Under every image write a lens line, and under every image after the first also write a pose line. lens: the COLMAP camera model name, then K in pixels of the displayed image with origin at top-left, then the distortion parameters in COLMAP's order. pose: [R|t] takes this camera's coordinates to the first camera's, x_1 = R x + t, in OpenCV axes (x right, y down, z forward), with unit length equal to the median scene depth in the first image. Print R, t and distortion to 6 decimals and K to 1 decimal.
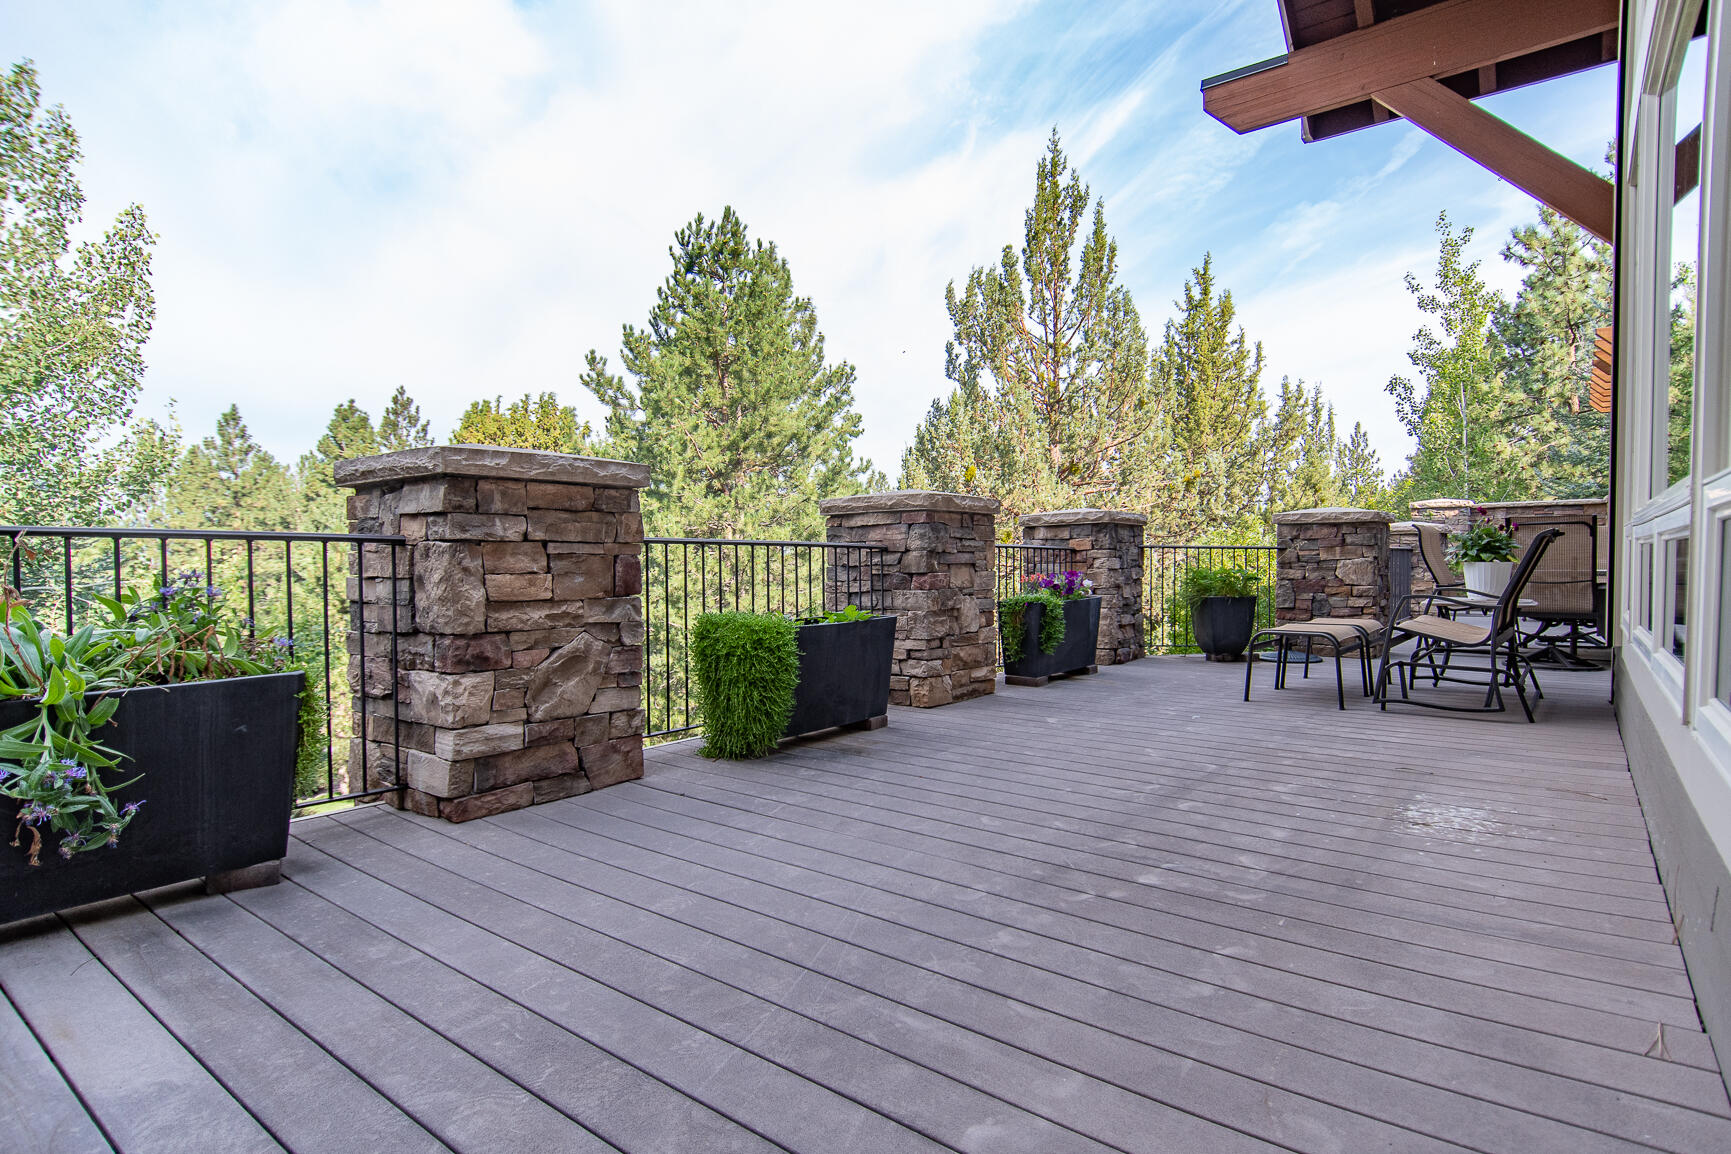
lens RADIAL K [[903.5, 0, 856.5], [0, 903.5, 584.5], [0, 0, 1]] dist [0.009081, -0.019874]
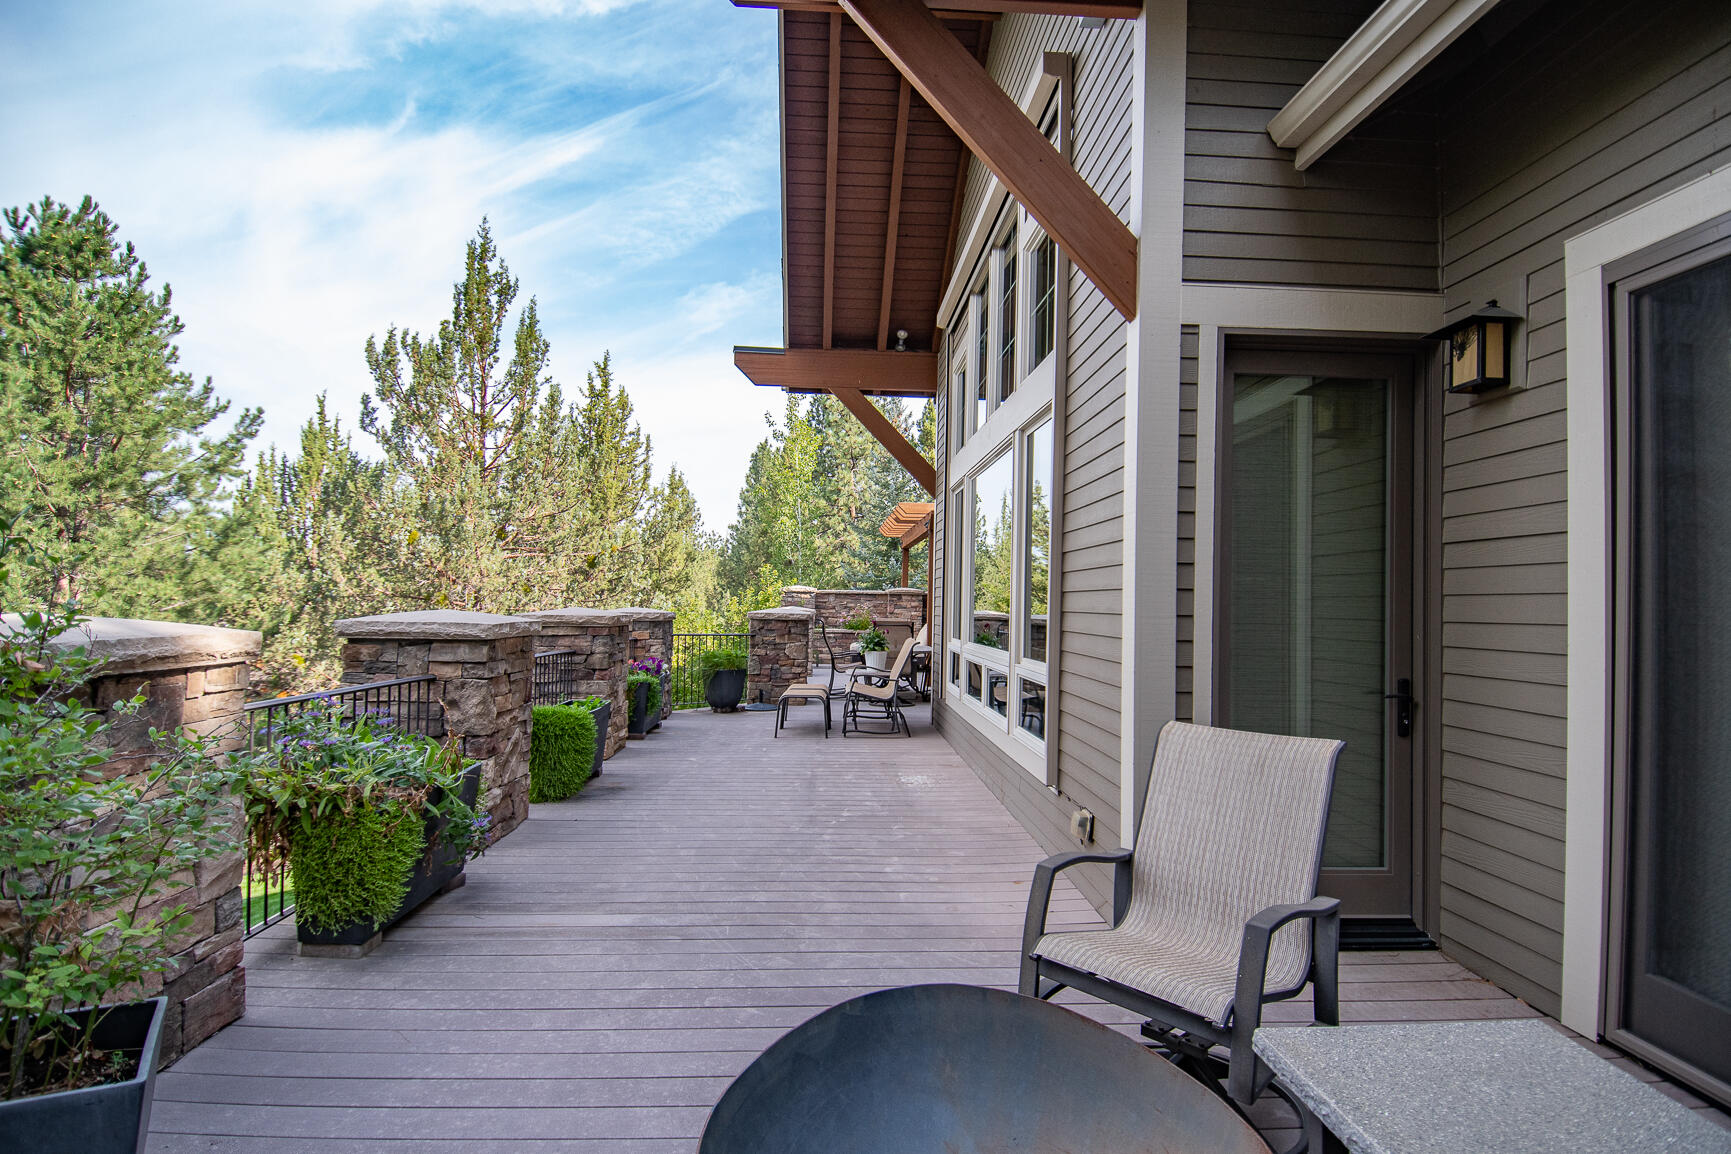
lens RADIAL K [[903.5, 0, 863.4], [0, 903.5, 594.5], [0, 0, 1]] dist [0.009081, -0.019874]
pose [[0.755588, 0.023487, 0.654626, -0.136792], [-0.001690, 0.999424, -0.033907, -0.019998], [-0.655045, 0.024514, 0.755192, -0.097011]]
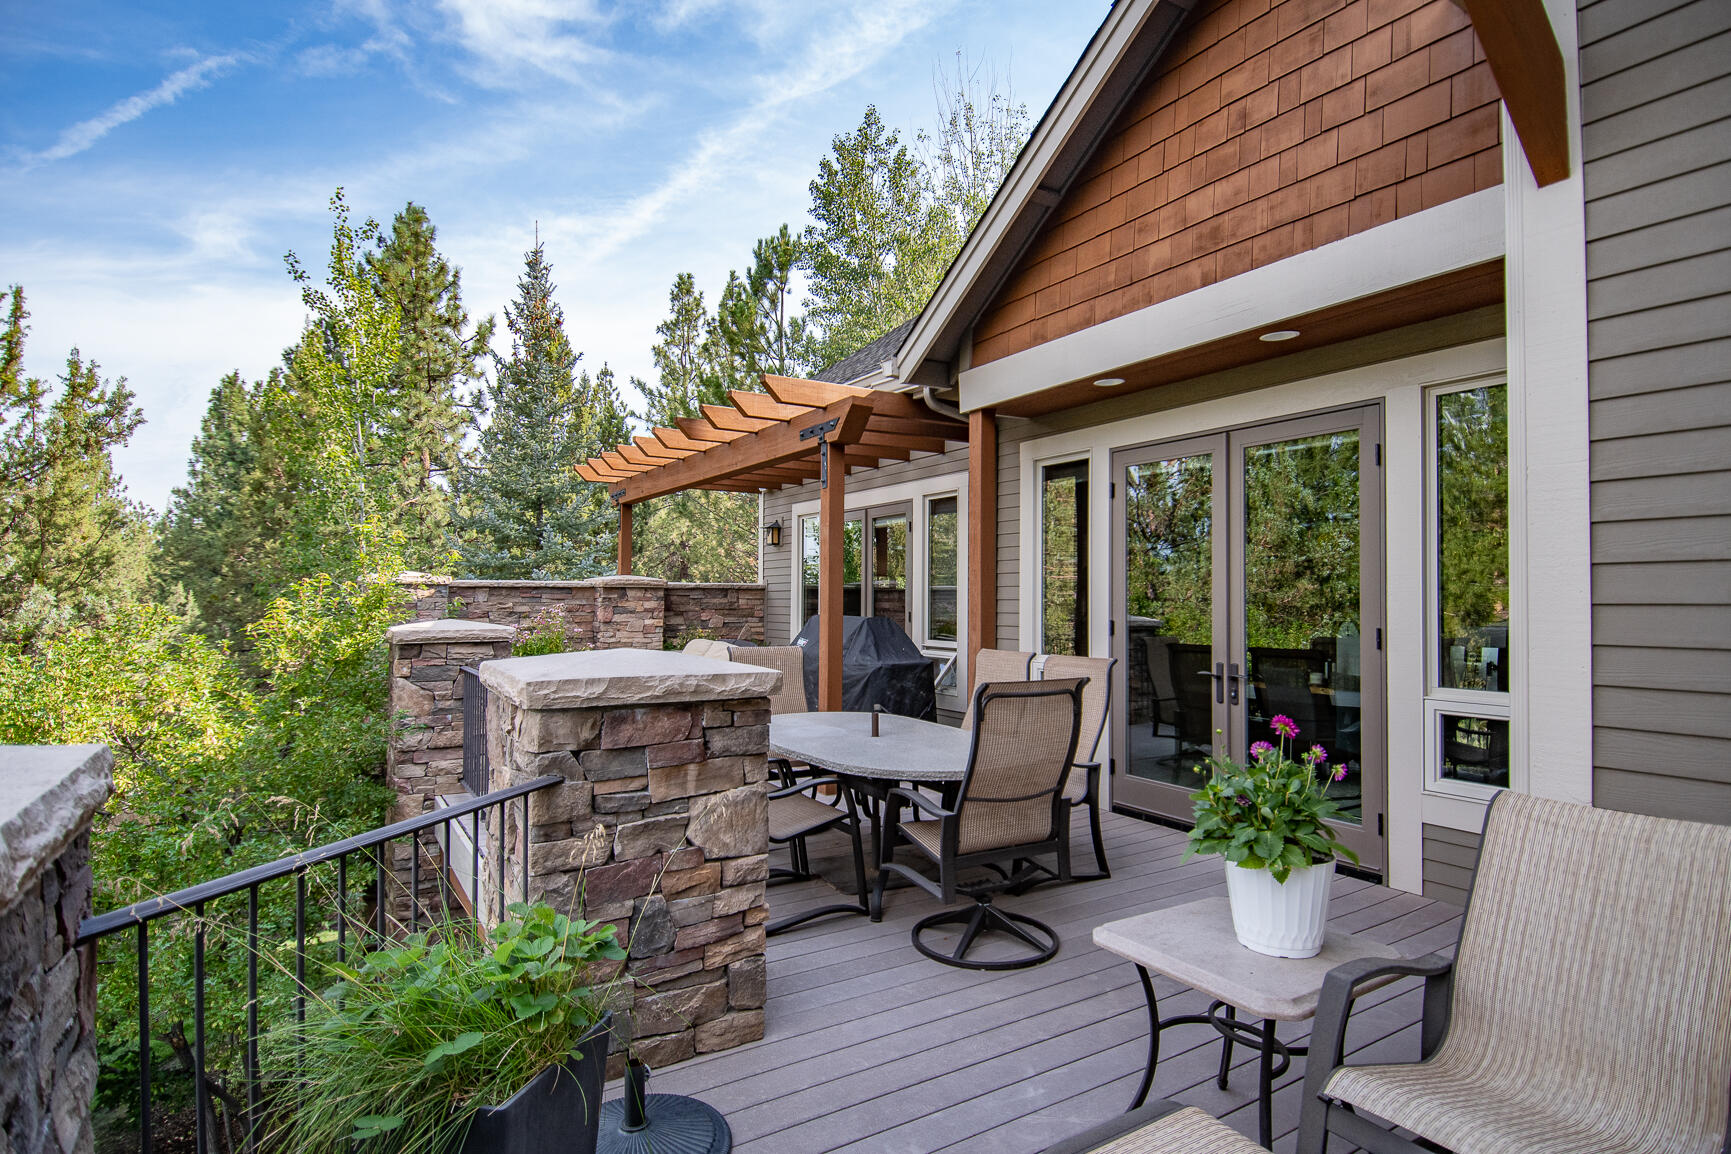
lens RADIAL K [[903.5, 0, 868.6], [0, 903.5, 586.3], [0, 0, 1]] dist [0.009081, -0.019874]
pose [[0.332745, 0.019956, 0.942806, 0.066585], [0.019420, 0.999419, -0.028008, -0.035245], [-0.942817, 0.027629, 0.332164, 0.270961]]
